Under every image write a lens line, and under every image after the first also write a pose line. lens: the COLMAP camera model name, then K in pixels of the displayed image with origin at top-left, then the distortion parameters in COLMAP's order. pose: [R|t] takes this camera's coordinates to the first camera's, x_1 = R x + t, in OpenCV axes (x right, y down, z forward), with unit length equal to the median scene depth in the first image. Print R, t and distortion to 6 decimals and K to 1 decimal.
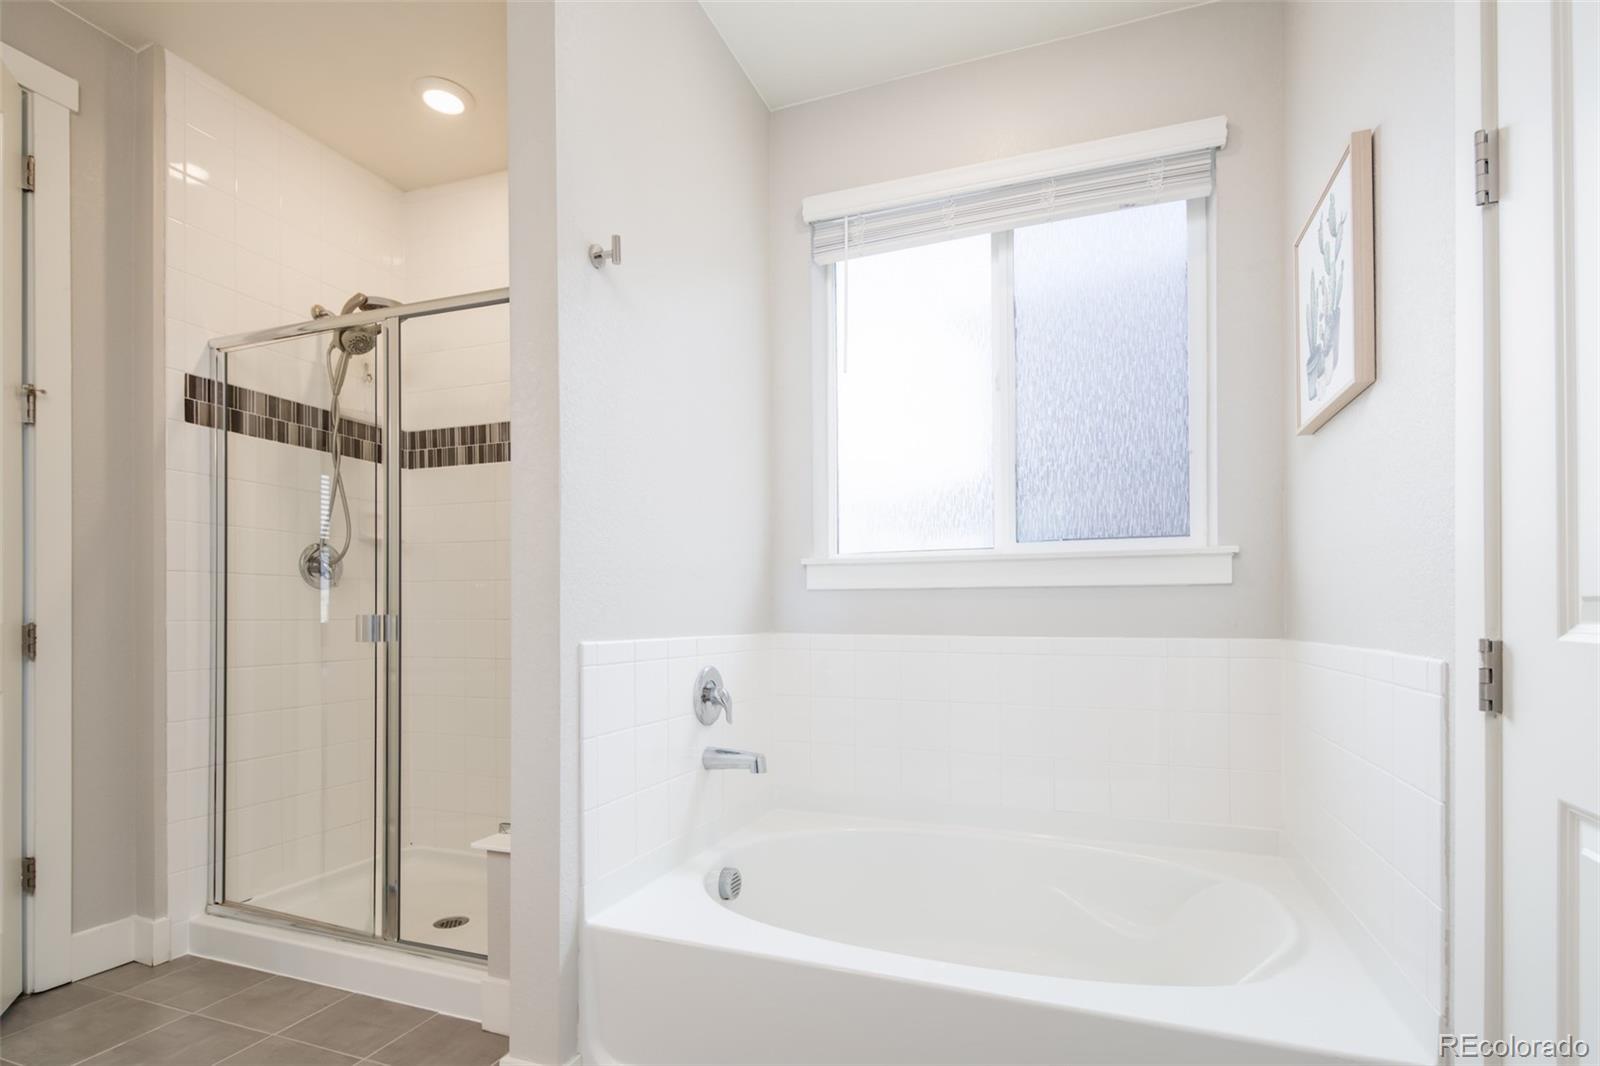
lens RADIAL K [[783.3, 0, 807.1], [0, 783.3, 633.9], [0, 0, 1]] dist [0.002732, -0.000692]
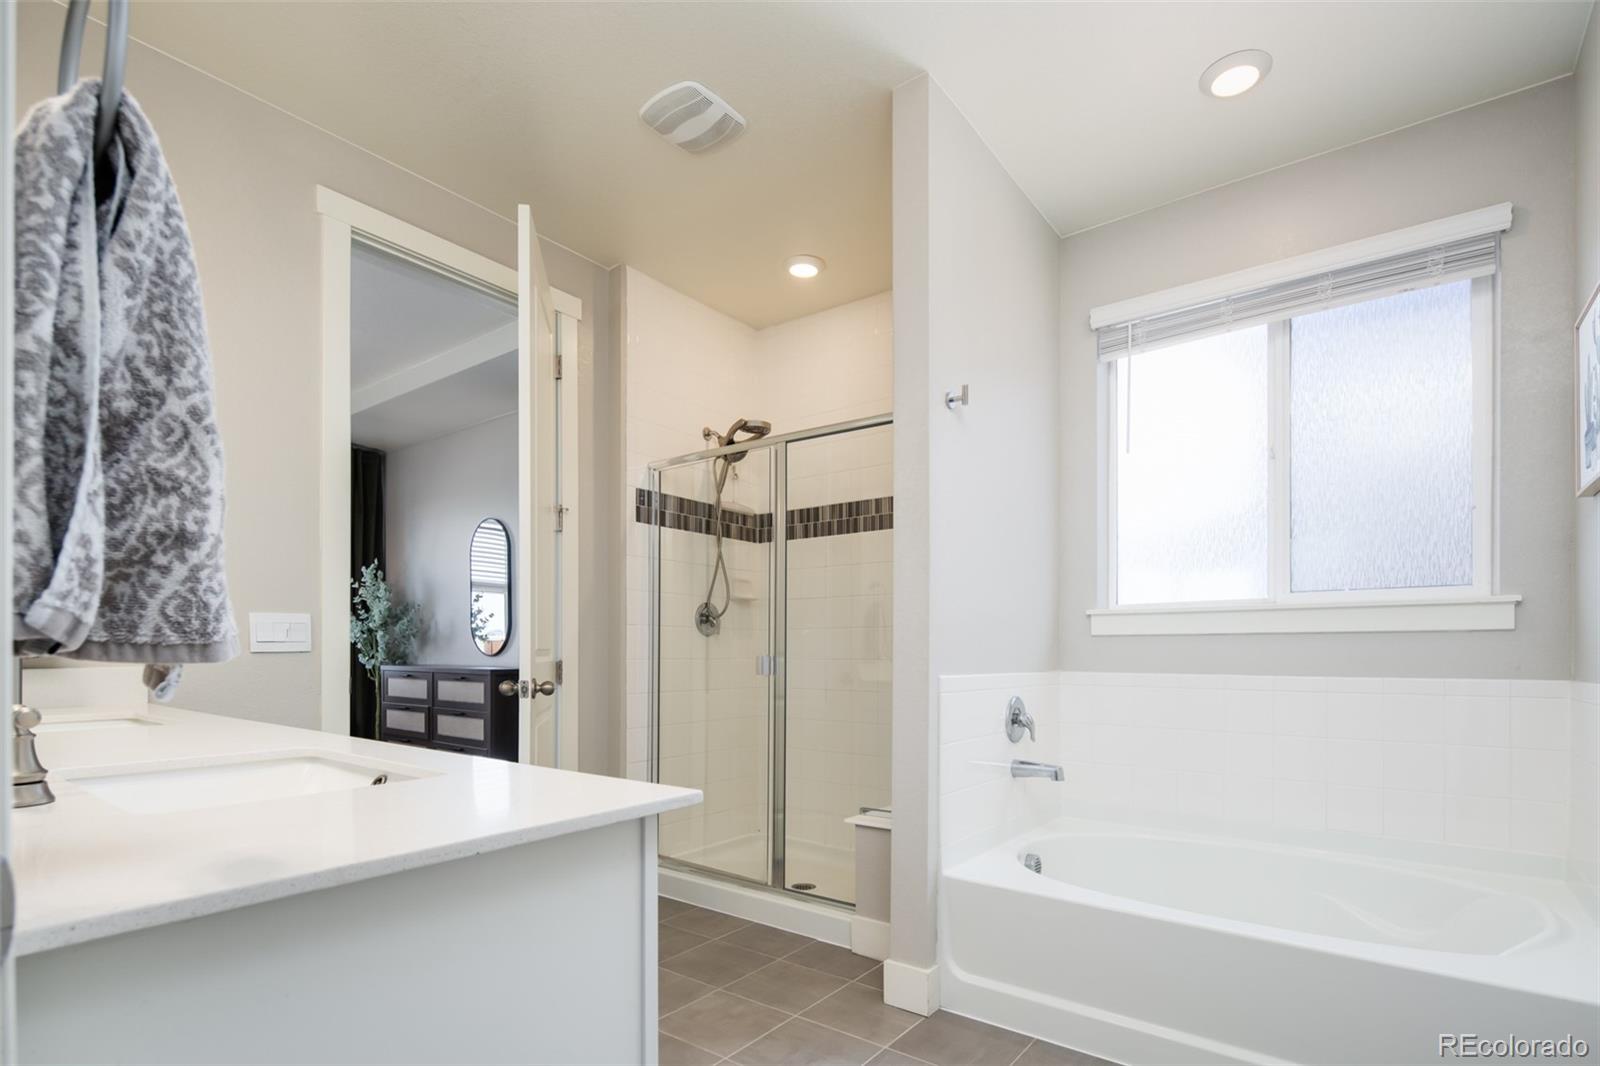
lens RADIAL K [[788.2, 0, 800.0], [0, 788.2, 671.8], [0, 0, 1]] dist [0.004016, -0.001481]
pose [[0.956202, 0.008915, -0.292573, -0.076934], [-0.009466, 0.999955, -0.000468, 0.004222], [0.292555, 0.003217, 0.956243, -0.302288]]
